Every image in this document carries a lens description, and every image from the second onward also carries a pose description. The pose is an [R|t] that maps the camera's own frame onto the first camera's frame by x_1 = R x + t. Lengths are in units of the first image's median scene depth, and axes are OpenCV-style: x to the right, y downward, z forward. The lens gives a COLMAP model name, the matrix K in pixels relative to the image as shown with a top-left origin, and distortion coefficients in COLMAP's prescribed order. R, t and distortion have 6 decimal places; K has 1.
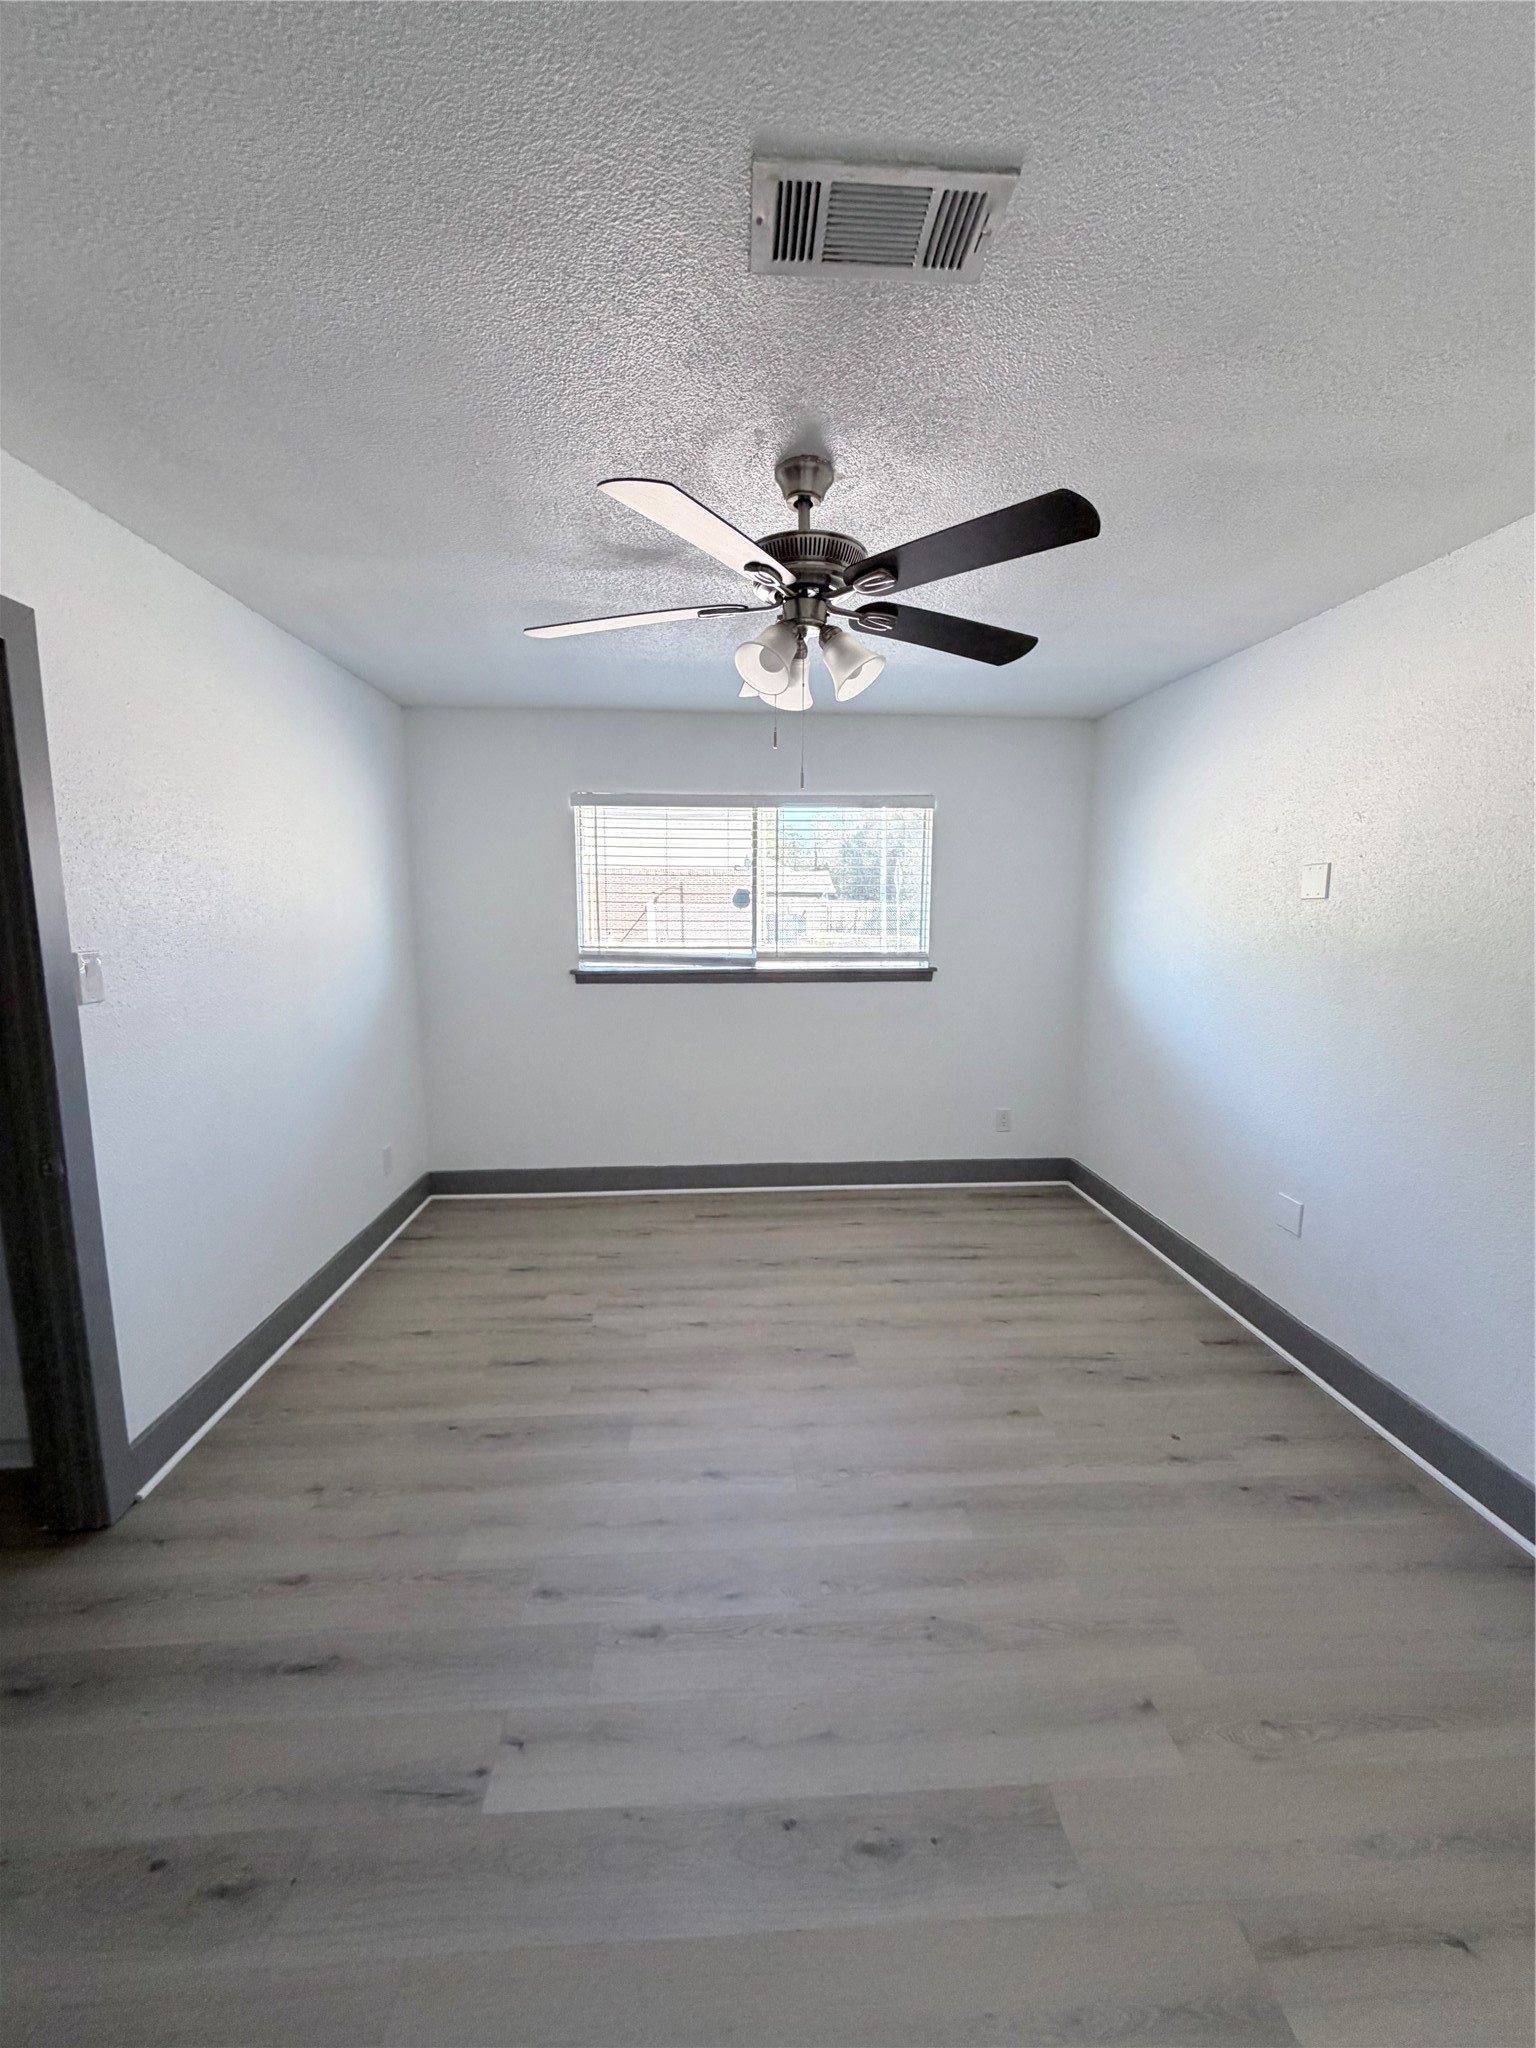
lens RADIAL K [[817.3, 0, 774.9], [0, 817.3, 1022.3], [0, 0, 1]] dist [0.001383, -0.000382]
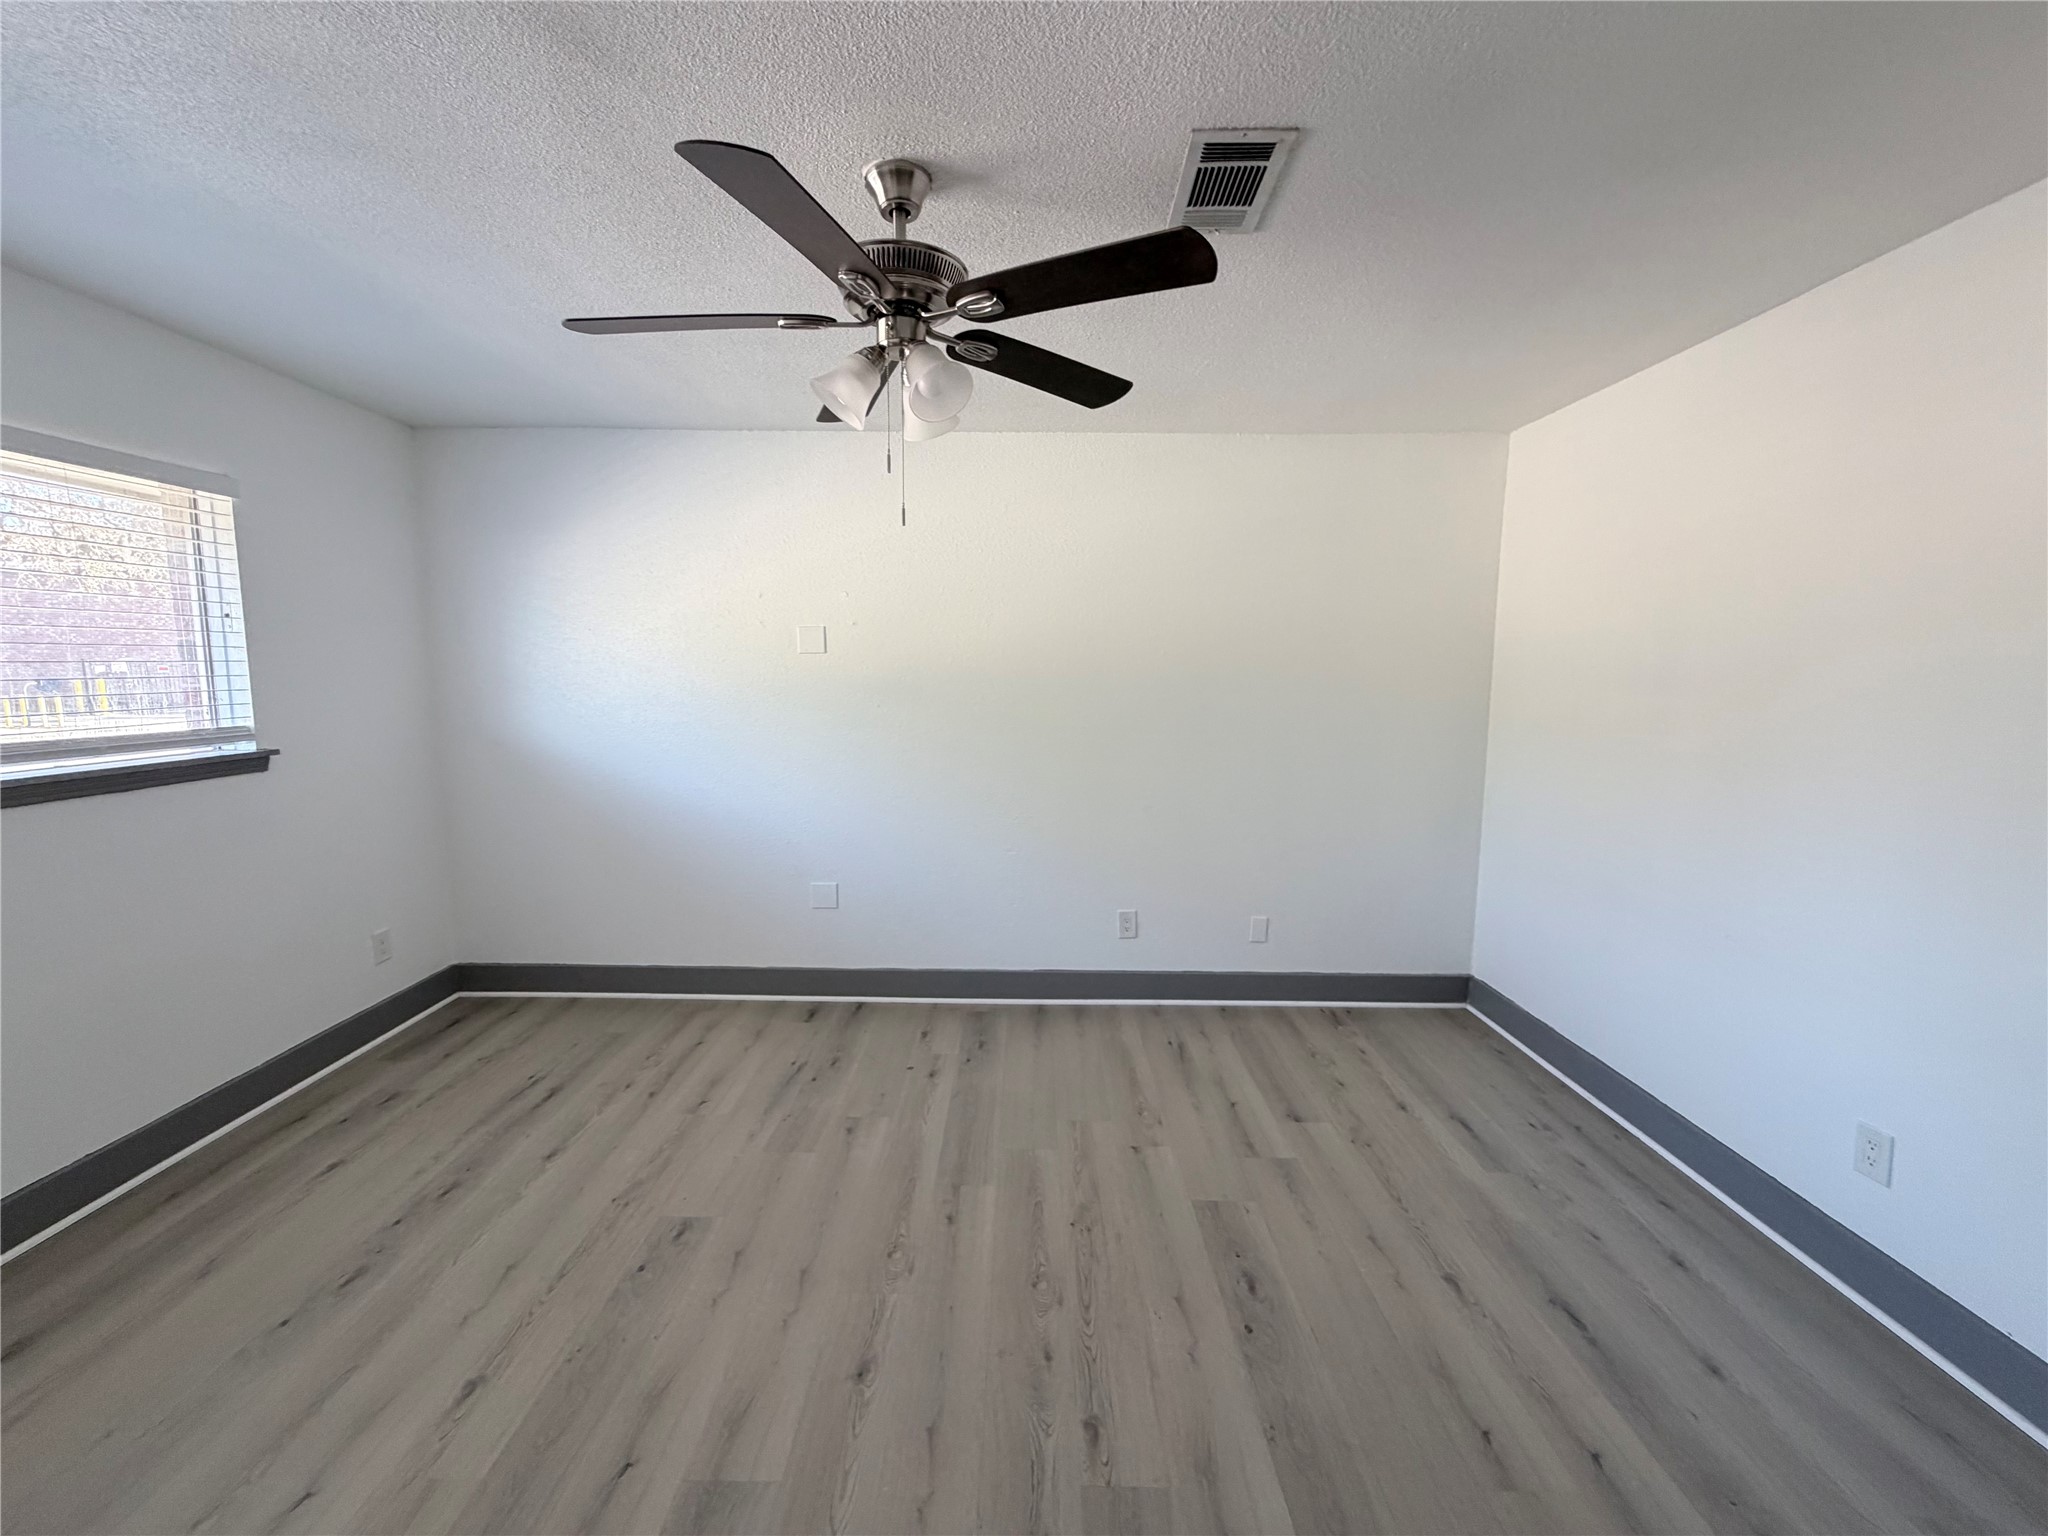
lens RADIAL K [[817.3, 0, 1010.9], [0, 817.3, 772.0], [0, 0, 1]] dist [0.001383, -0.000382]
pose [[0.078947, -0.128005, 0.988626, -0.434038], [0.134326, 0.984043, 0.116685, -0.050127], [-0.987787, 0.123586, 0.094882, 0.401567]]
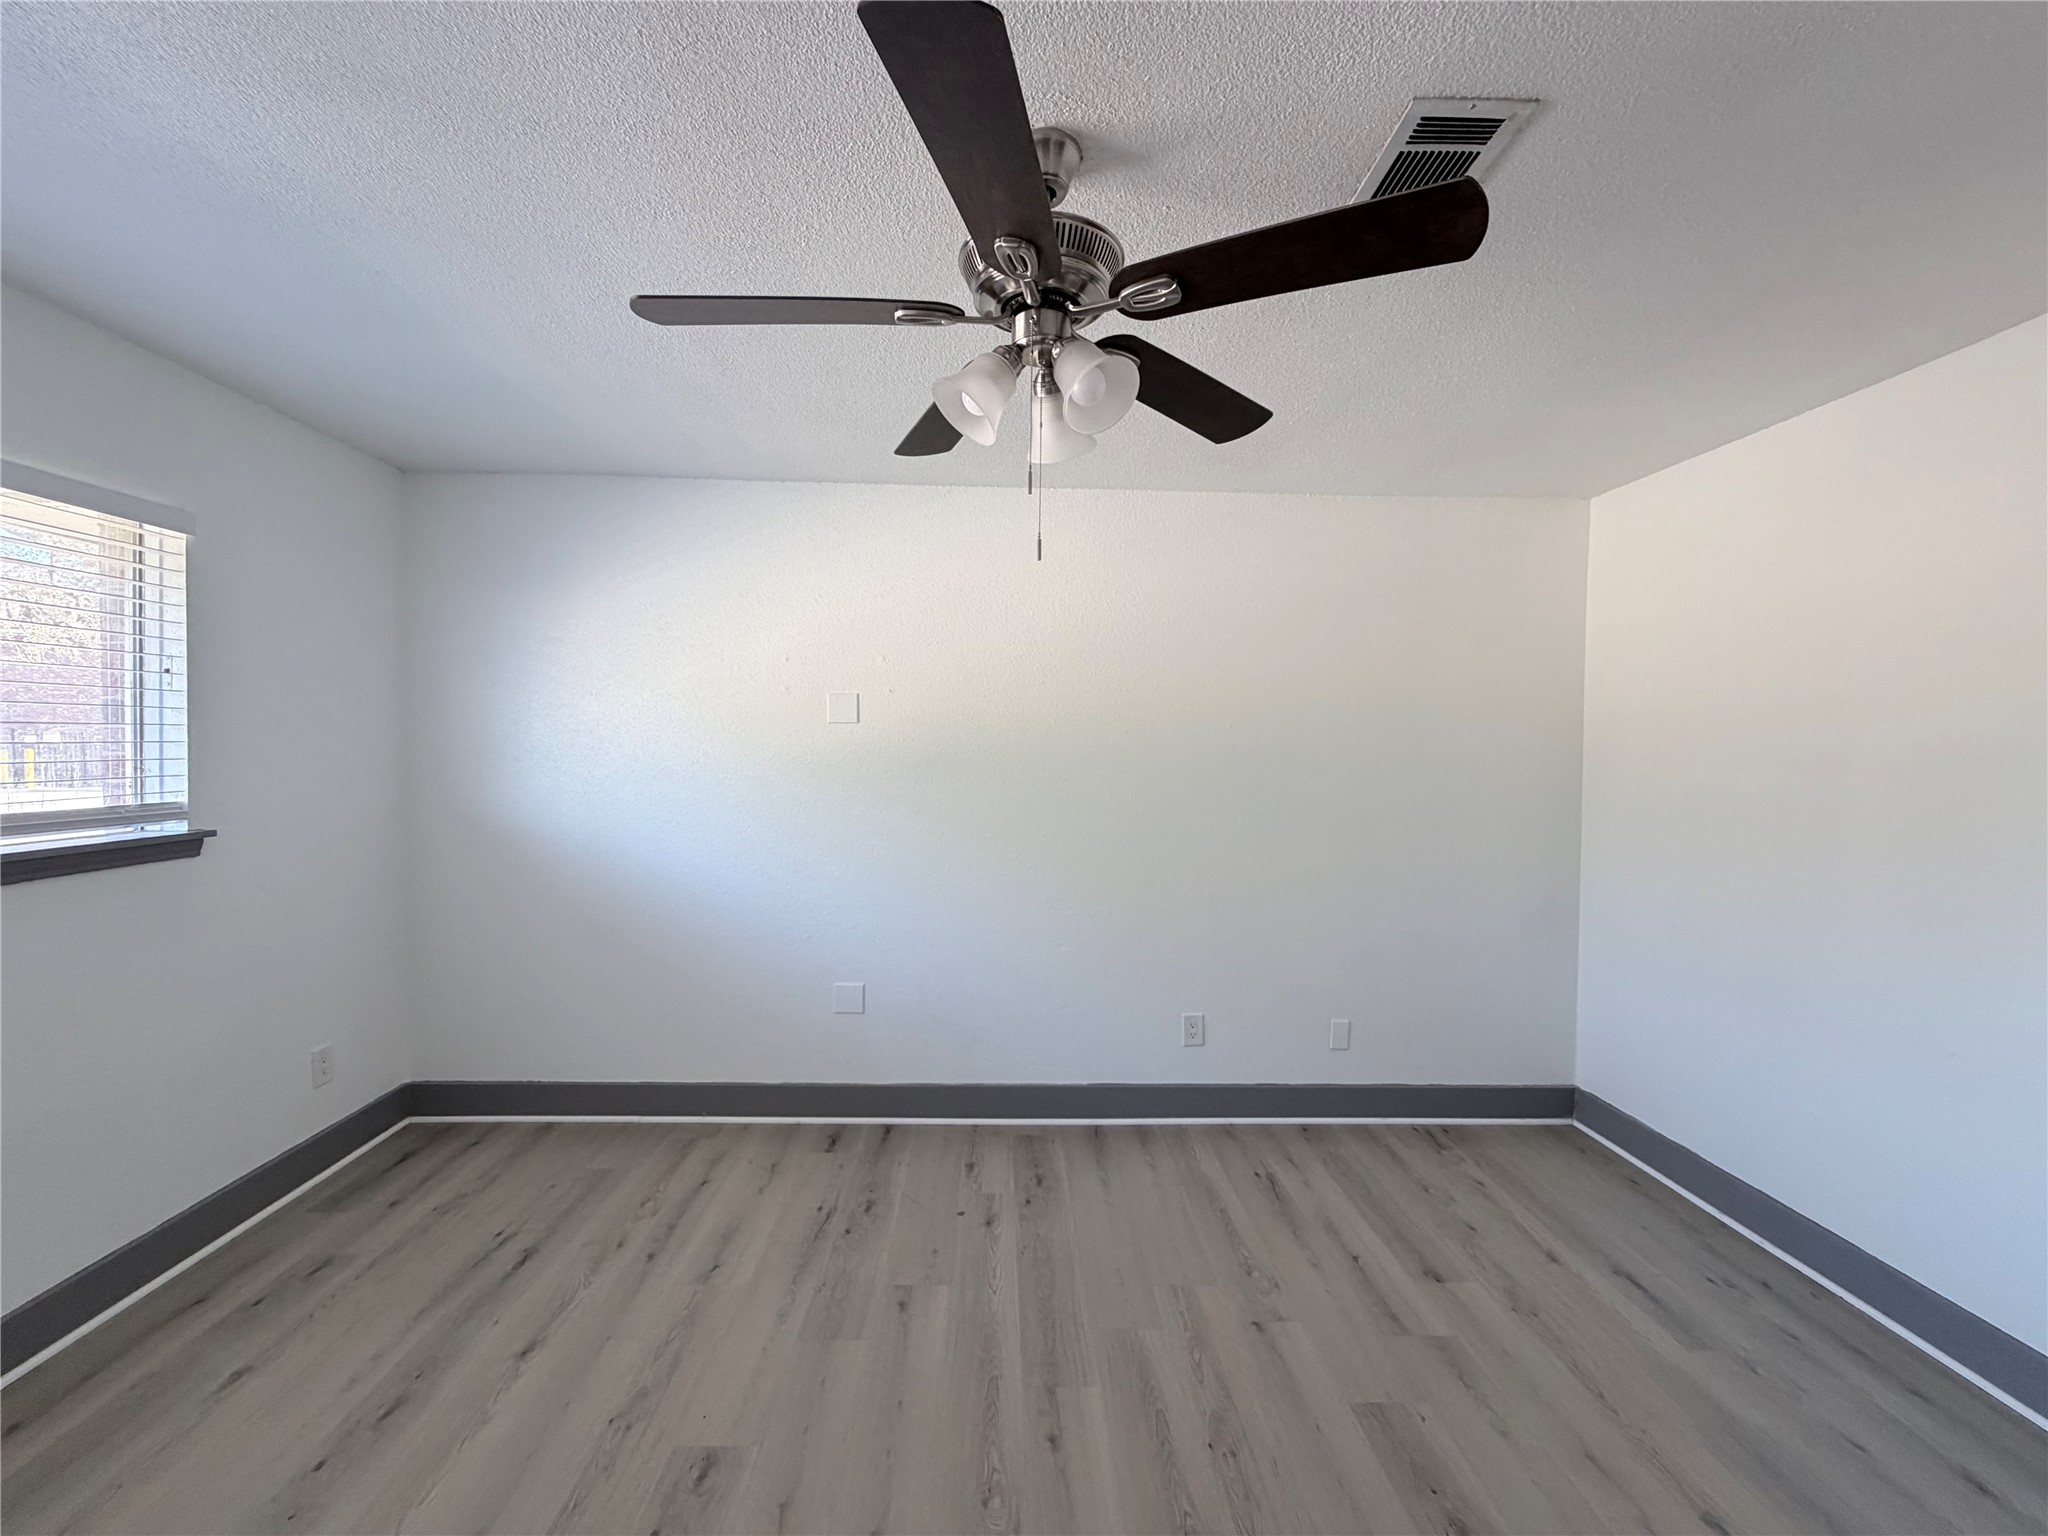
lens RADIAL K [[817.3, 0, 1010.8], [0, 817.3, 771.0], [0, 0, 1]] dist [0.001383, -0.000382]
pose [[0.041781, -0.033249, 0.998573, -0.345281], [0.127809, 0.991413, 0.027663, -0.057458], [-0.990918, 0.126471, 0.045672, 0.491962]]
